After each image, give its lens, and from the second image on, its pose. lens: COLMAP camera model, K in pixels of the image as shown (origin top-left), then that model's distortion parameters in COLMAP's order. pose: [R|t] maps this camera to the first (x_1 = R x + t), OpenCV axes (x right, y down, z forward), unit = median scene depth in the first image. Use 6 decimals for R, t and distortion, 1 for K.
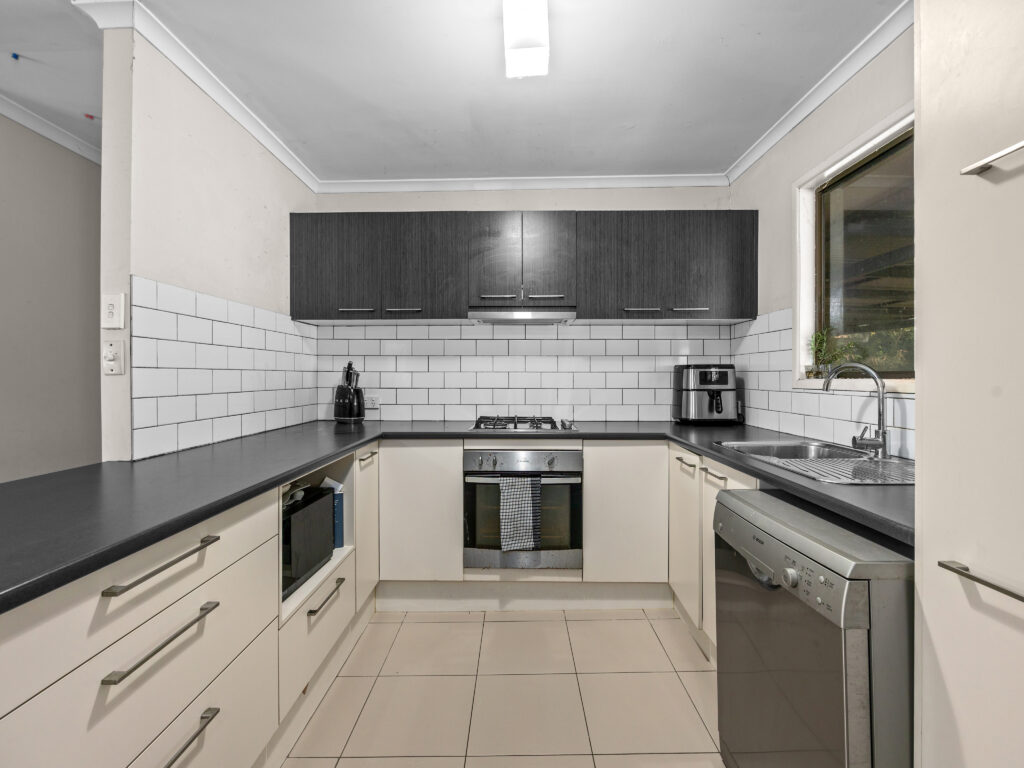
lens RADIAL K [[468.2, 0, 510.9], [0, 468.2, 377.5], [0, 0, 1]] dist [-0.001003, -0.000173]
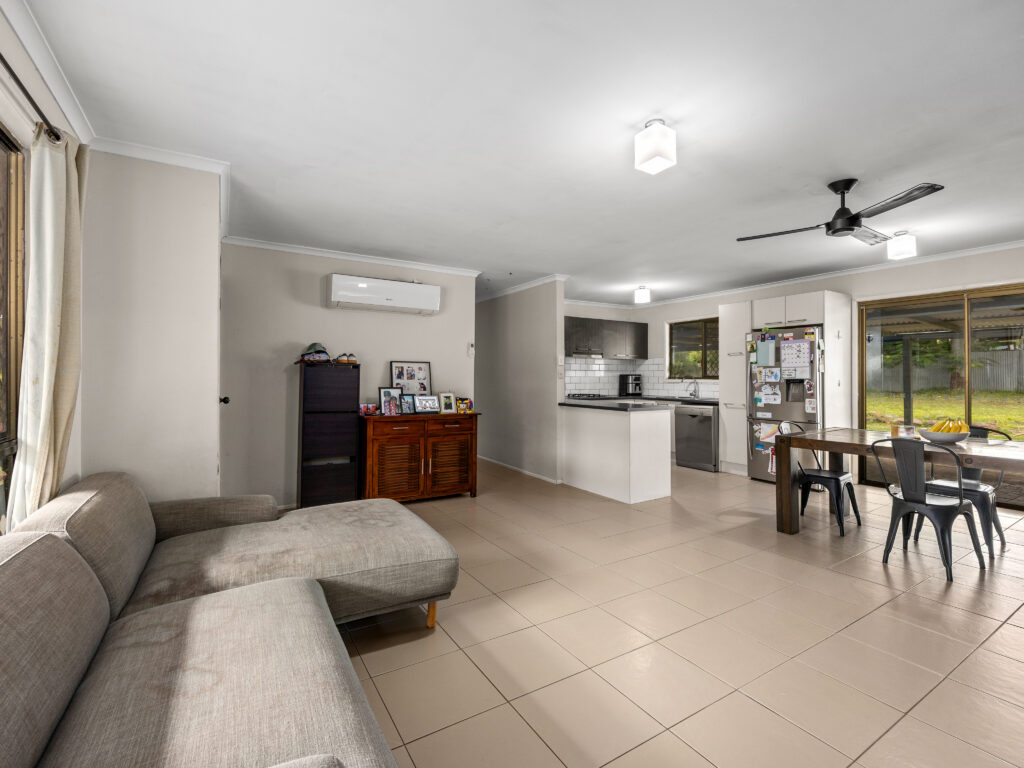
lens RADIAL K [[468.2, 0, 510.9], [0, 468.2, 377.5], [0, 0, 1]] dist [-0.001003, -0.000173]
pose [[0.845611, 0.000445, 0.533799, -1.860152], [-0.001001, 0.999999, 0.000752, -0.010389], [-0.533799, -0.001170, 0.845611, -1.098626]]
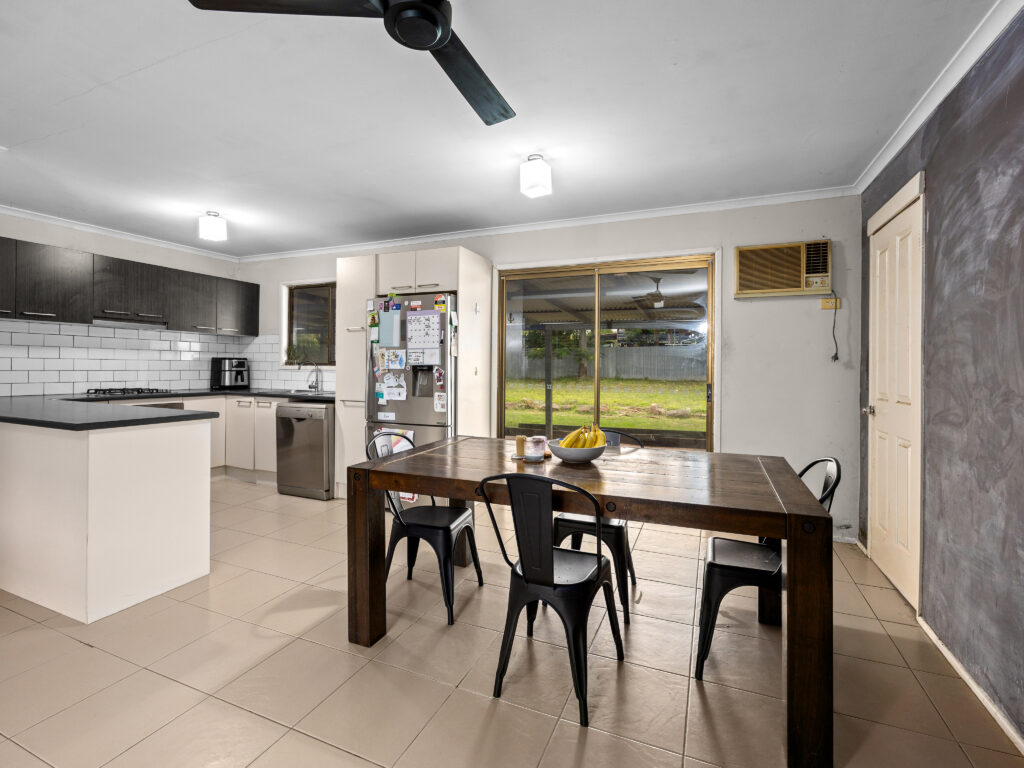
lens RADIAL K [[468.2, 0, 510.9], [0, 468.2, 377.5], [0, 0, 1]] dist [-0.001003, -0.000173]
pose [[0.384157, -0.016404, 0.923122, -0.982718], [-0.010376, 0.999702, 0.022082, -0.000266], [-0.923209, -0.018061, 0.383873, -0.854833]]
